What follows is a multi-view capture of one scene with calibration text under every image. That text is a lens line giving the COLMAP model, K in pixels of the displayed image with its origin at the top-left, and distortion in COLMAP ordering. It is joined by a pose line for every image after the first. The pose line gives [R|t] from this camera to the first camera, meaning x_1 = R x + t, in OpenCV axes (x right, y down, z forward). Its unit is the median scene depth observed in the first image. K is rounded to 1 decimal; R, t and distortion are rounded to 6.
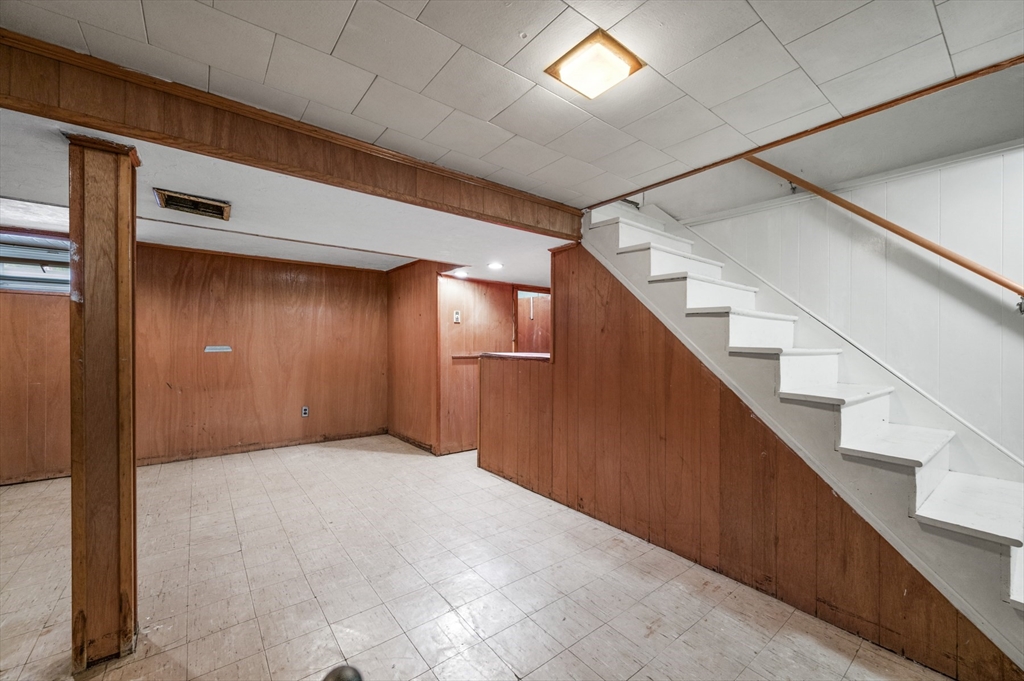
lens RADIAL K [[400.9, 0, 515.6], [0, 400.9, 343.5], [0, 0, 1]] dist [0.001632, -0.000028]
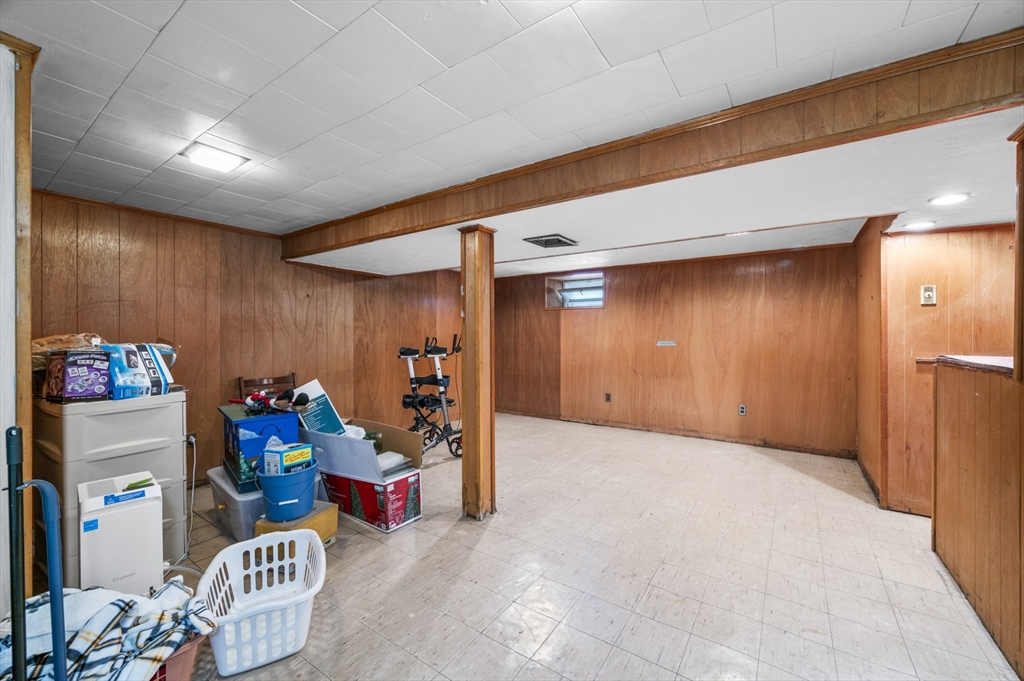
lens RADIAL K [[400.9, 0, 517.3], [0, 400.9, 338.4], [0, 0, 1]] dist [0.001632, -0.000028]
pose [[0.308550, -0.001095, -0.951208, 0.248316], [0.000962, 0.999999, -0.000839, -0.000660], [0.951208, -0.000657, 0.308551, 0.217483]]
